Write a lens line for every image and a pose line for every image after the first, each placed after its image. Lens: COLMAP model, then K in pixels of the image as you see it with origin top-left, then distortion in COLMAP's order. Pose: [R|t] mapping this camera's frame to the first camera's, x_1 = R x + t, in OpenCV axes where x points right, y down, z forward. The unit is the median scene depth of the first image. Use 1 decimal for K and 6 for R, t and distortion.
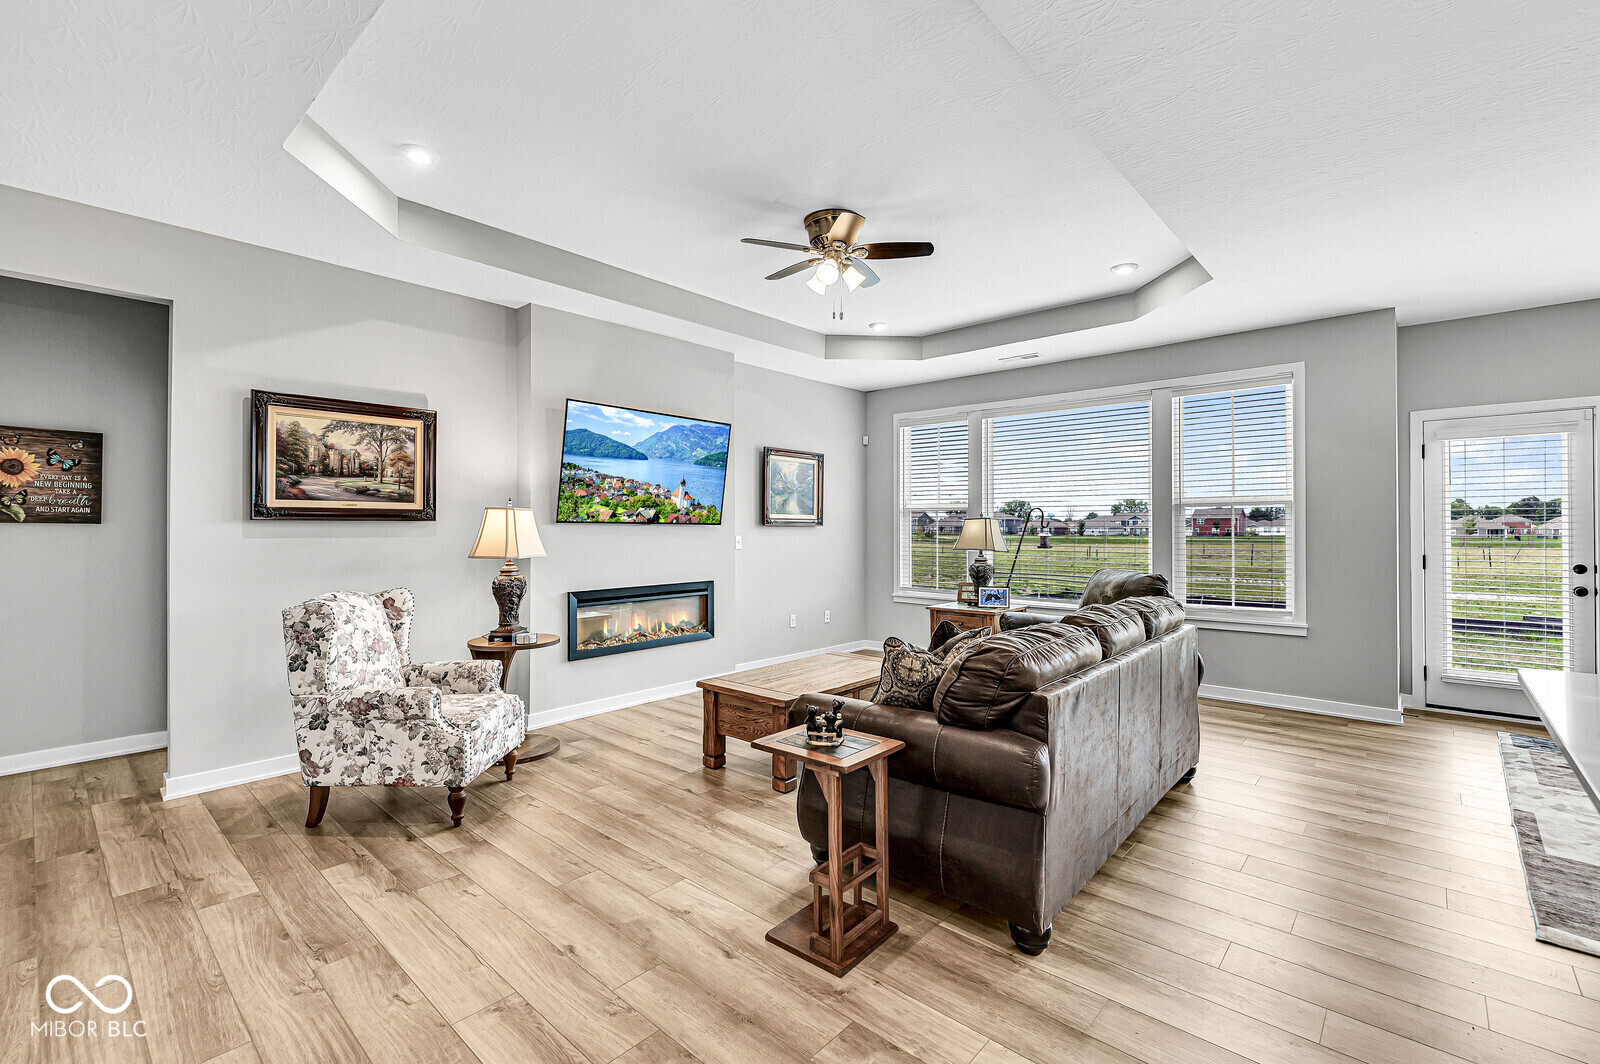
lens RADIAL K [[695.4, 0, 779.2], [0, 695.4, 522.9], [0, 0, 1]] dist [-0.000595, 0.000371]
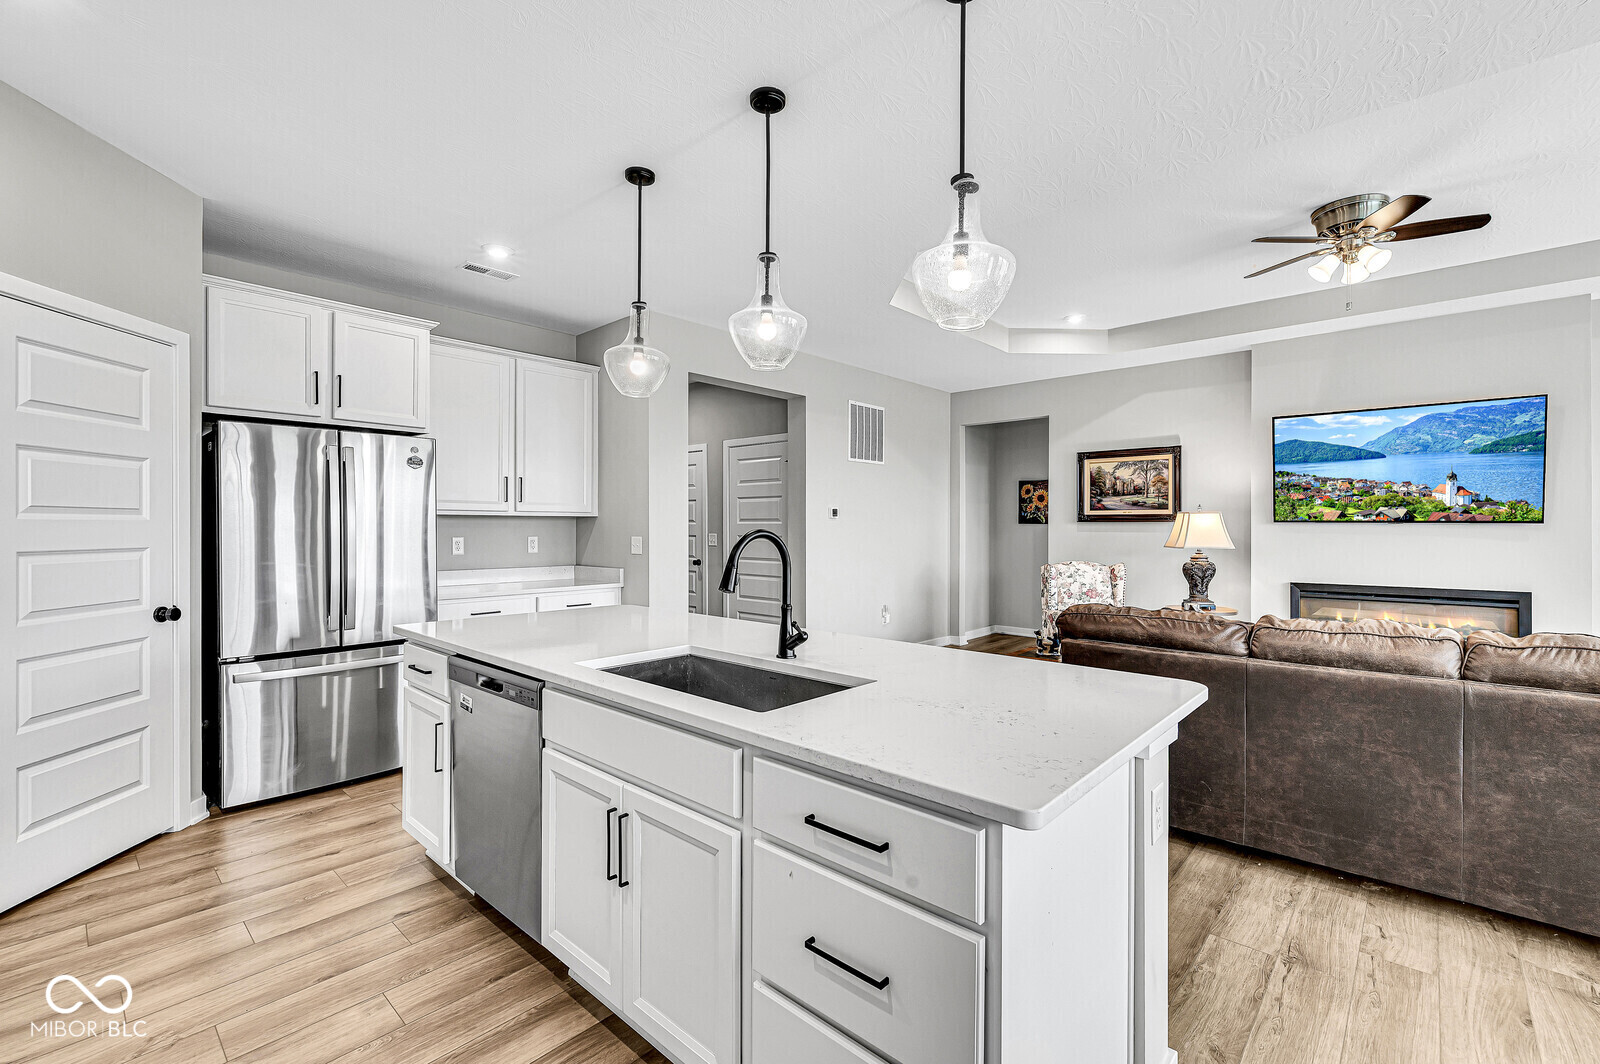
lens RADIAL K [[695.4, 0, 813.9], [0, 695.4, 531.3], [0, 0, 1]] dist [-0.000595, 0.000371]
pose [[0.017401, 0.008153, -0.999815, 0.958092], [0.005712, 0.999950, 0.008254, 0.000706], [0.999832, -0.005854, 0.017353, 0.221074]]
